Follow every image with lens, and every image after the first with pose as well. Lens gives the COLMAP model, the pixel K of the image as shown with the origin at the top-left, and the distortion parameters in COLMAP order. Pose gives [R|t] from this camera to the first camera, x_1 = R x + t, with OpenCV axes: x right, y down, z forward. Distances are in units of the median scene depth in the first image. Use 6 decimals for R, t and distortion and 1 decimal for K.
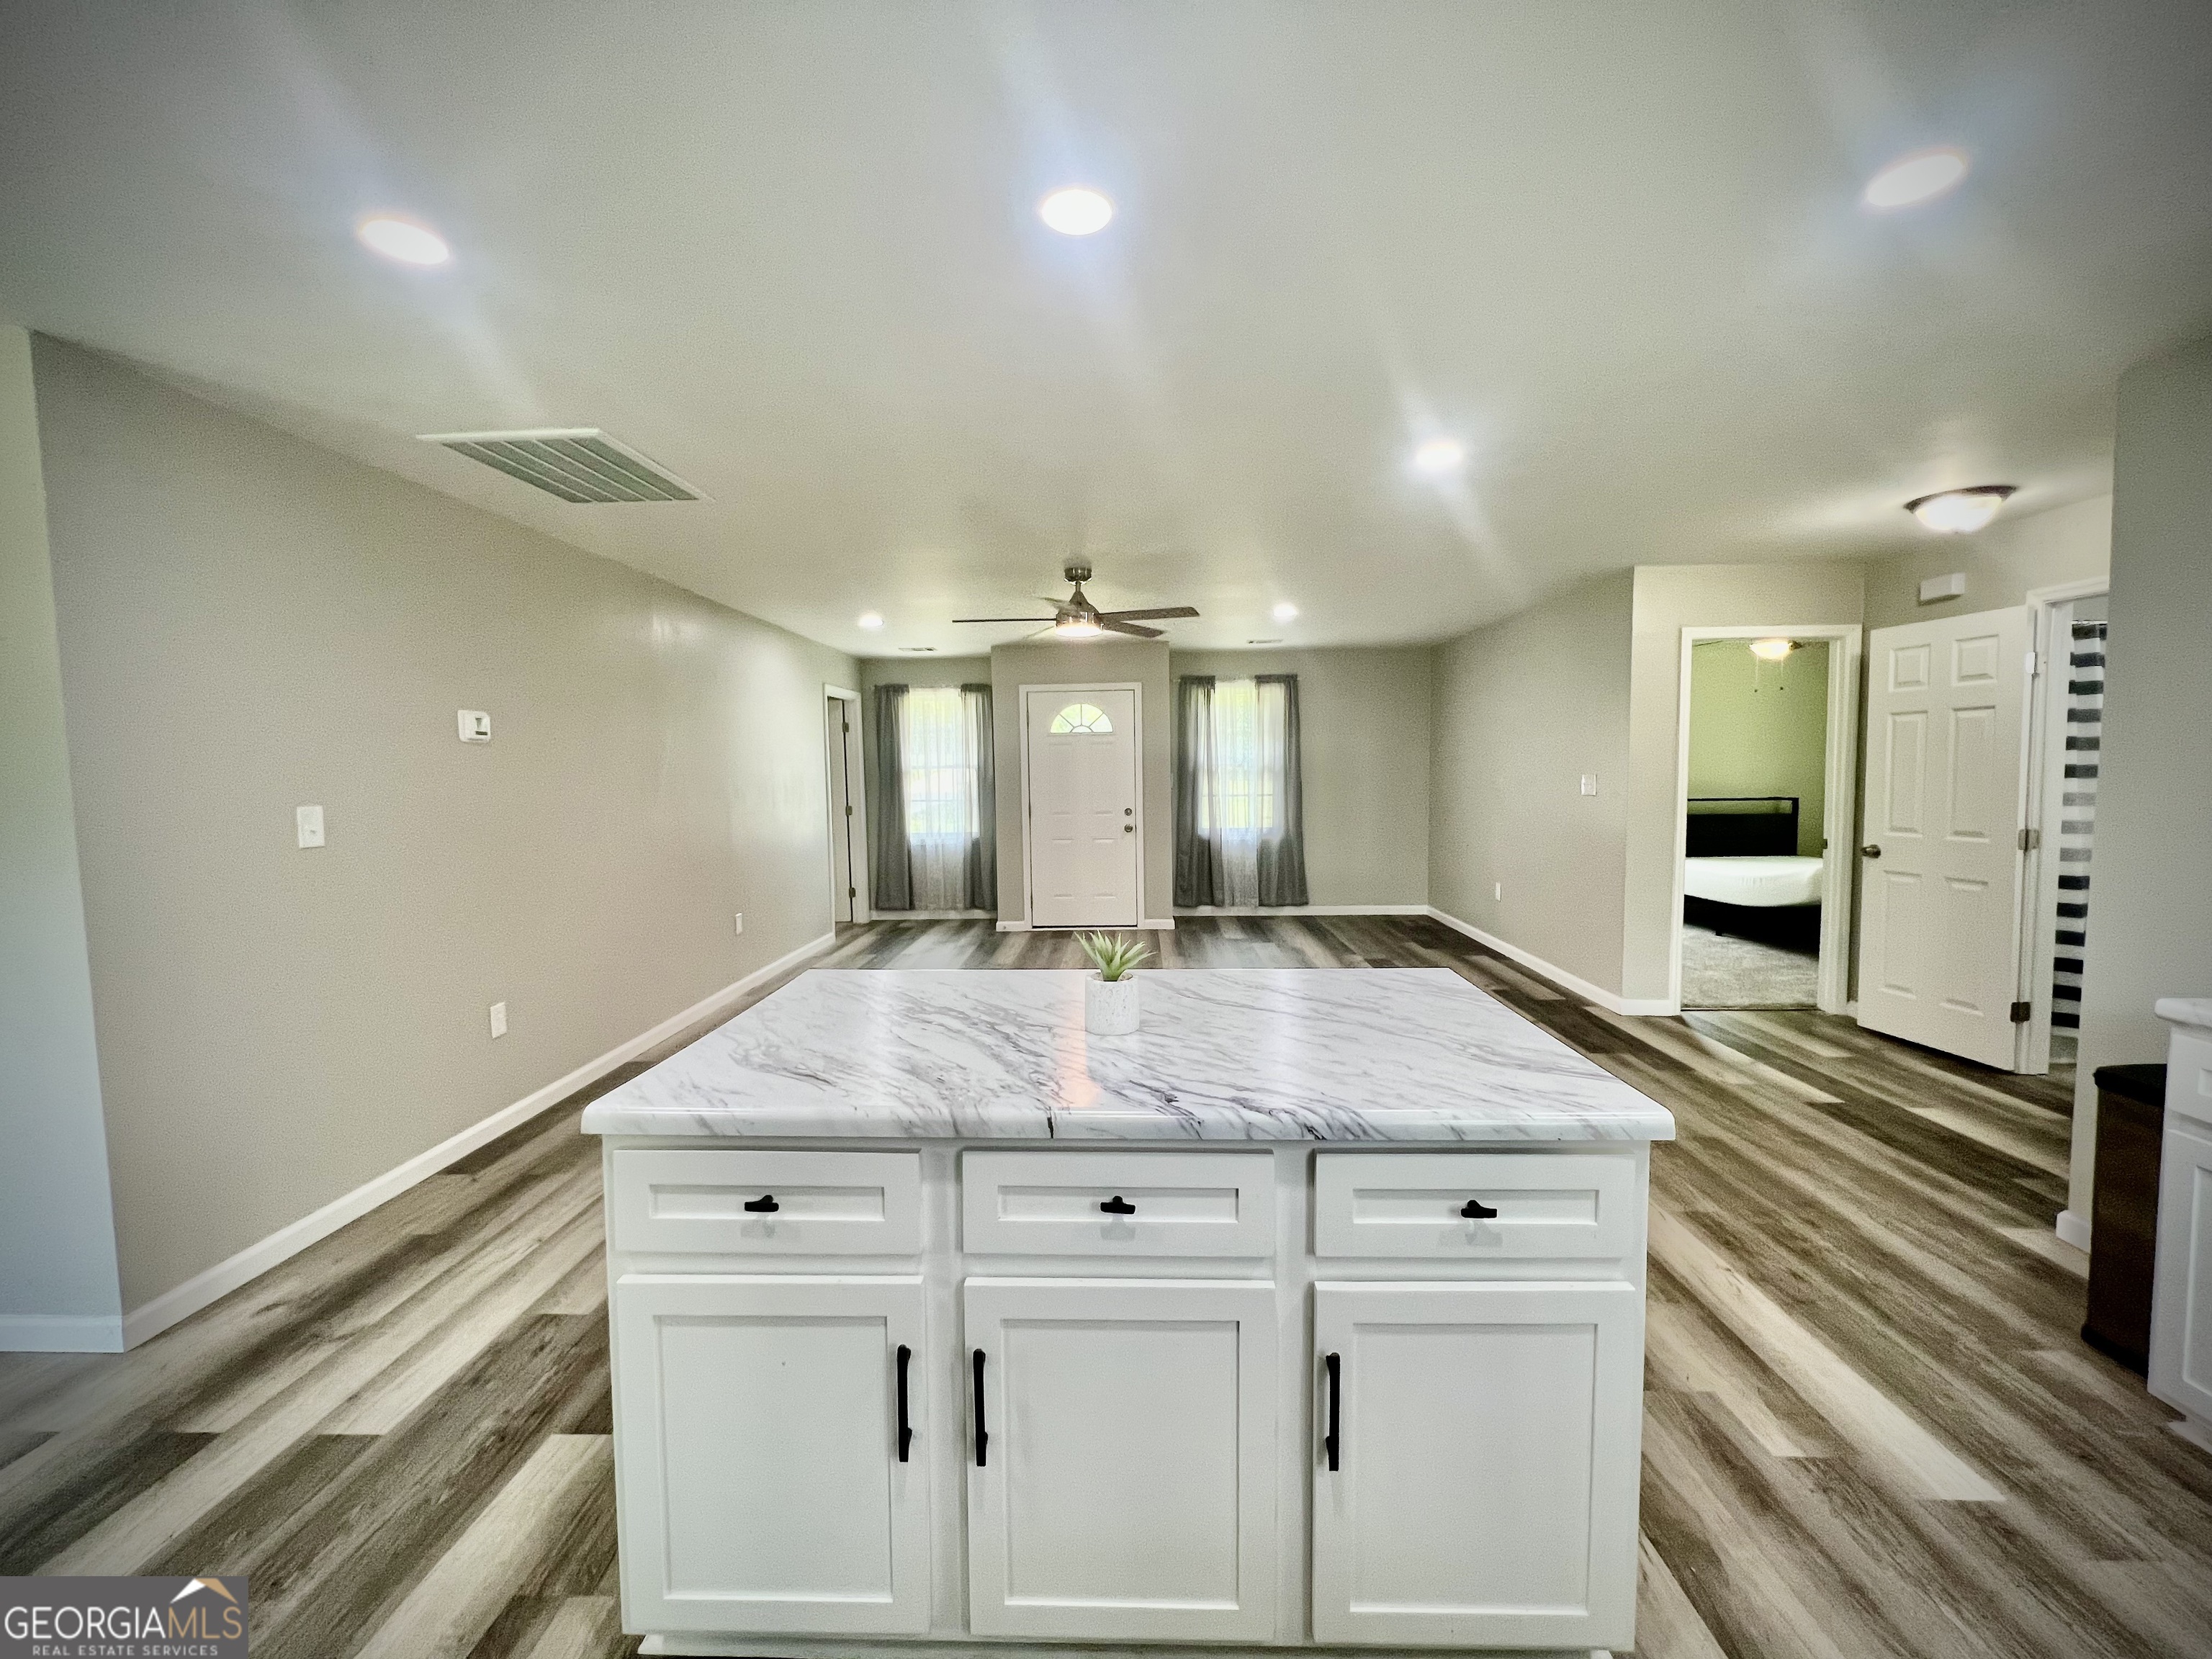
lens RADIAL K [[886.5, 0, 1104.1], [0, 886.5, 821.4], [0, 0, 1]] dist [-0.002407, 0.000517]
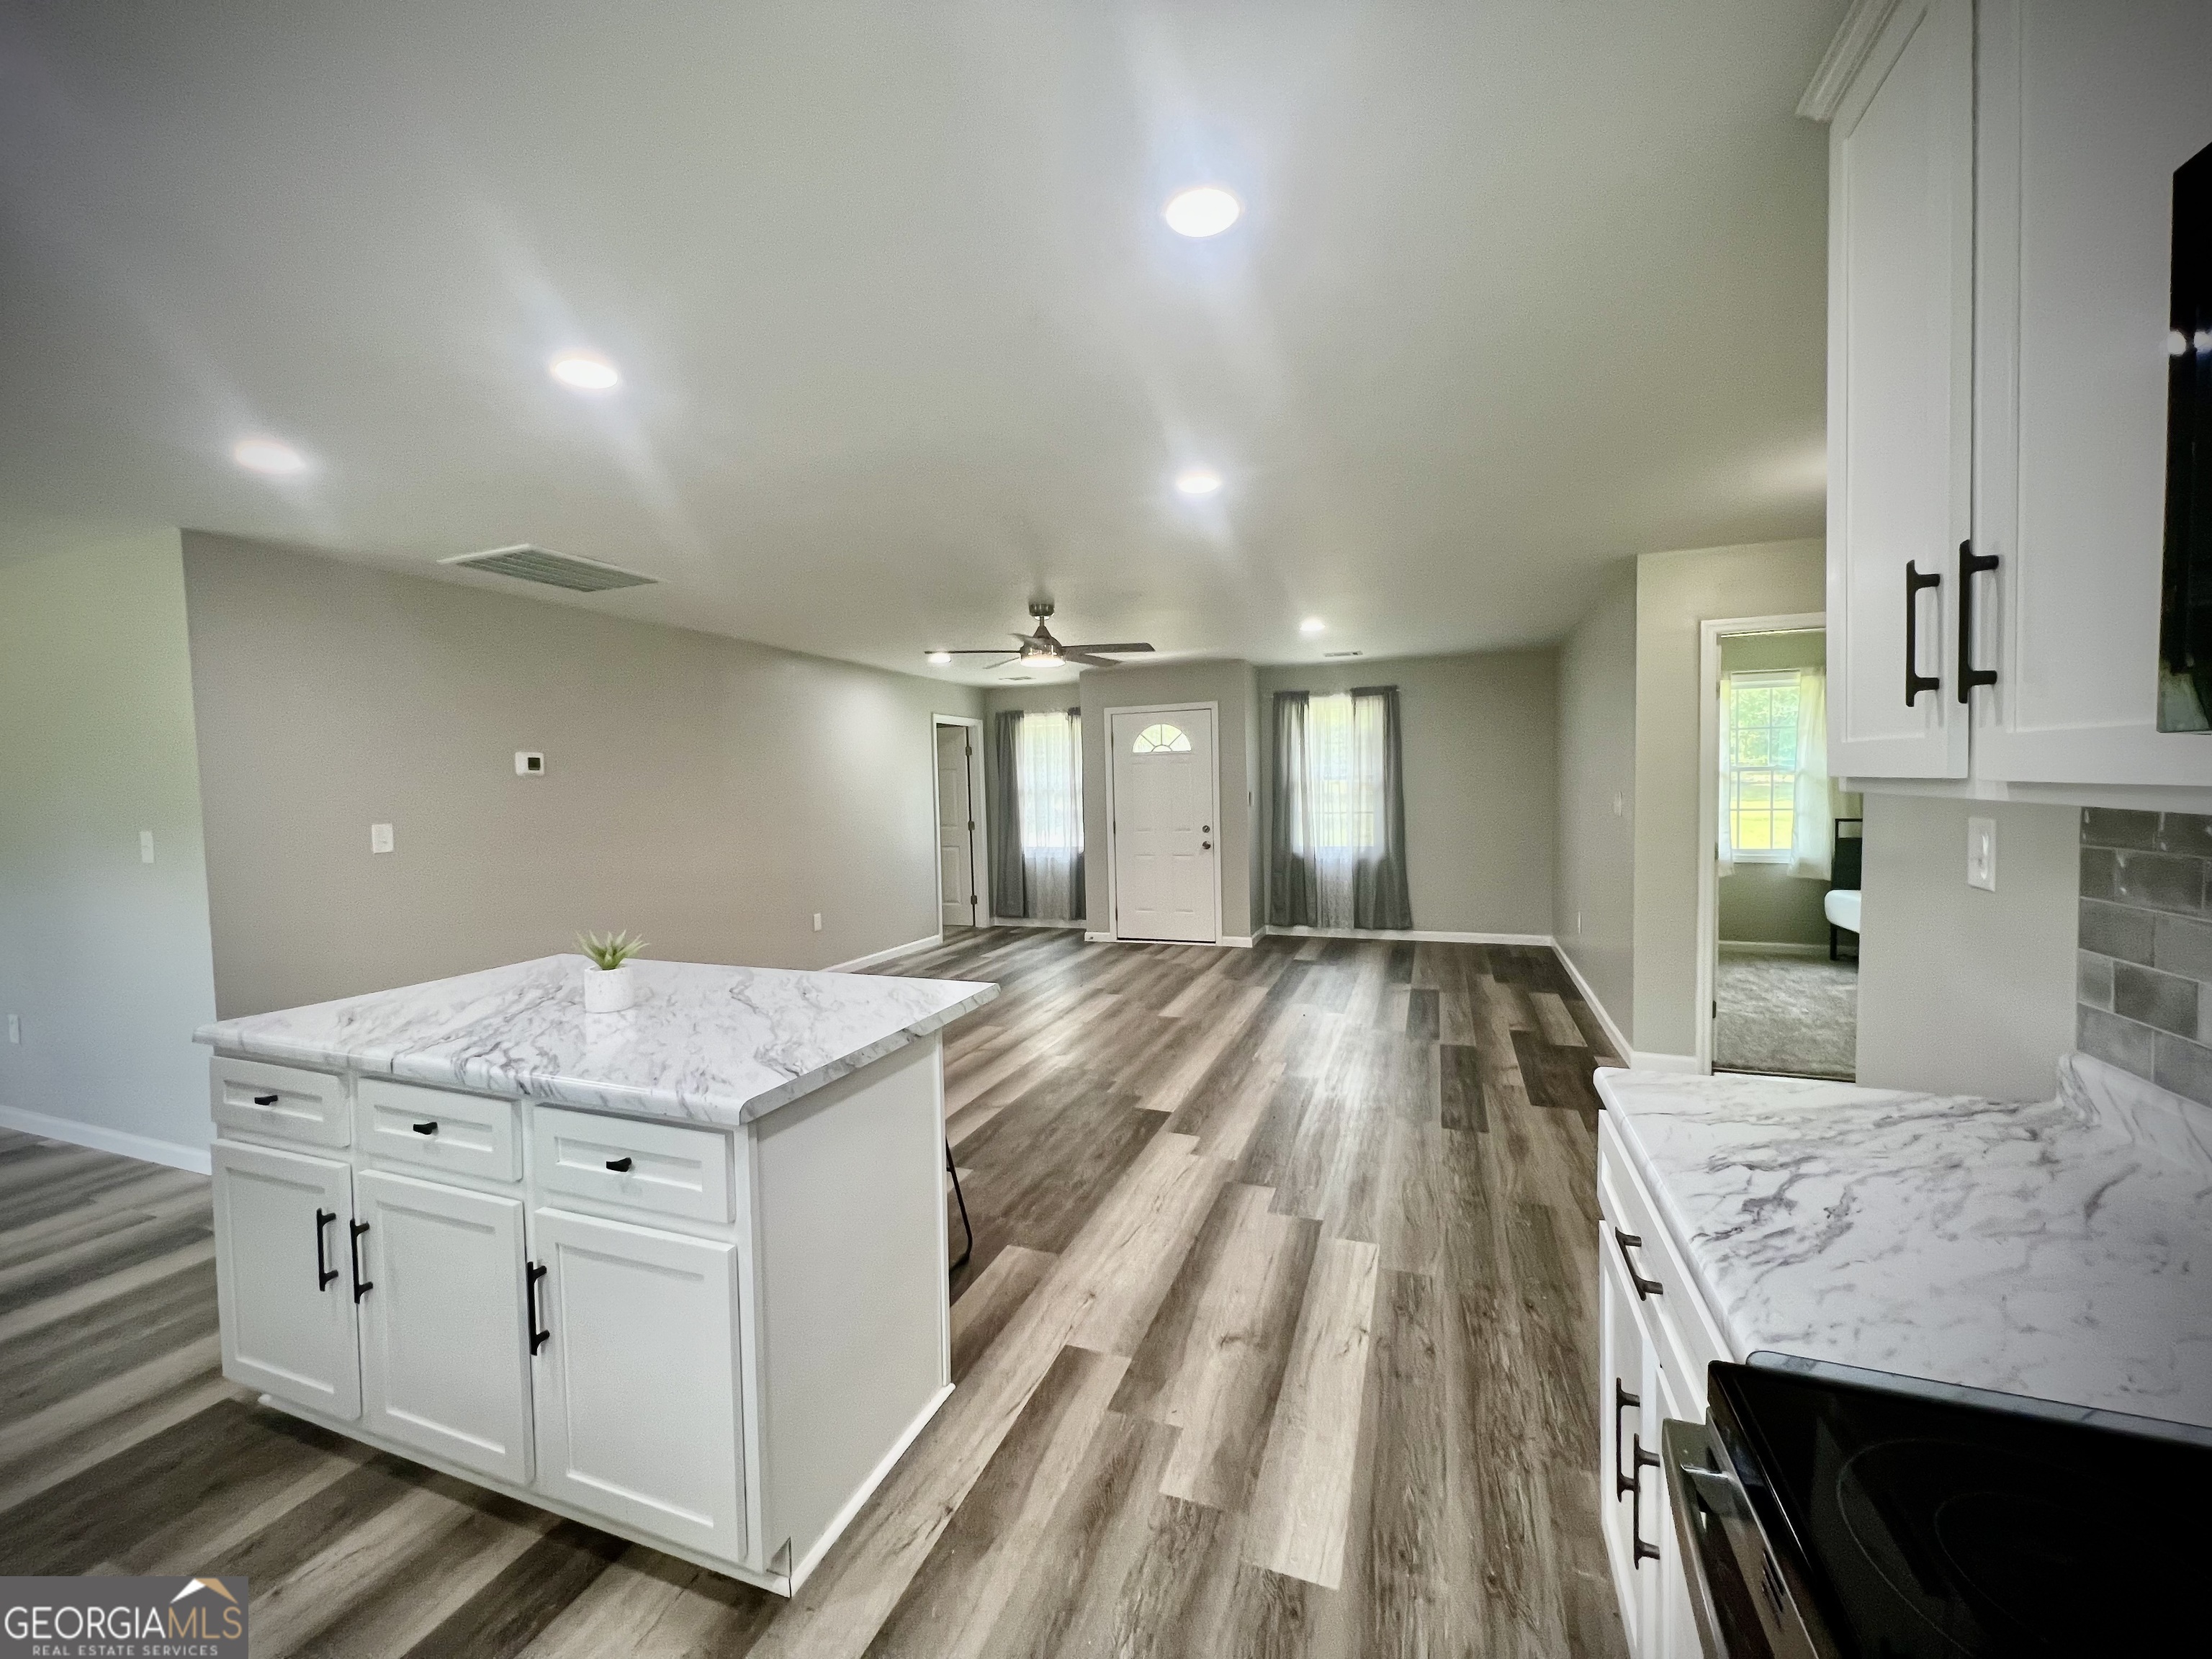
lens RADIAL K [[884.1, 0, 1105.3], [0, 884.1, 820.8], [0, 0, 1]] dist [-0.002987, 0.000686]
pose [[0.947683, 0.005333, -0.319168, 0.369271], [-0.010300, 0.999851, -0.013878, -0.007826], [0.319046, 0.016439, 0.947596, 0.010481]]
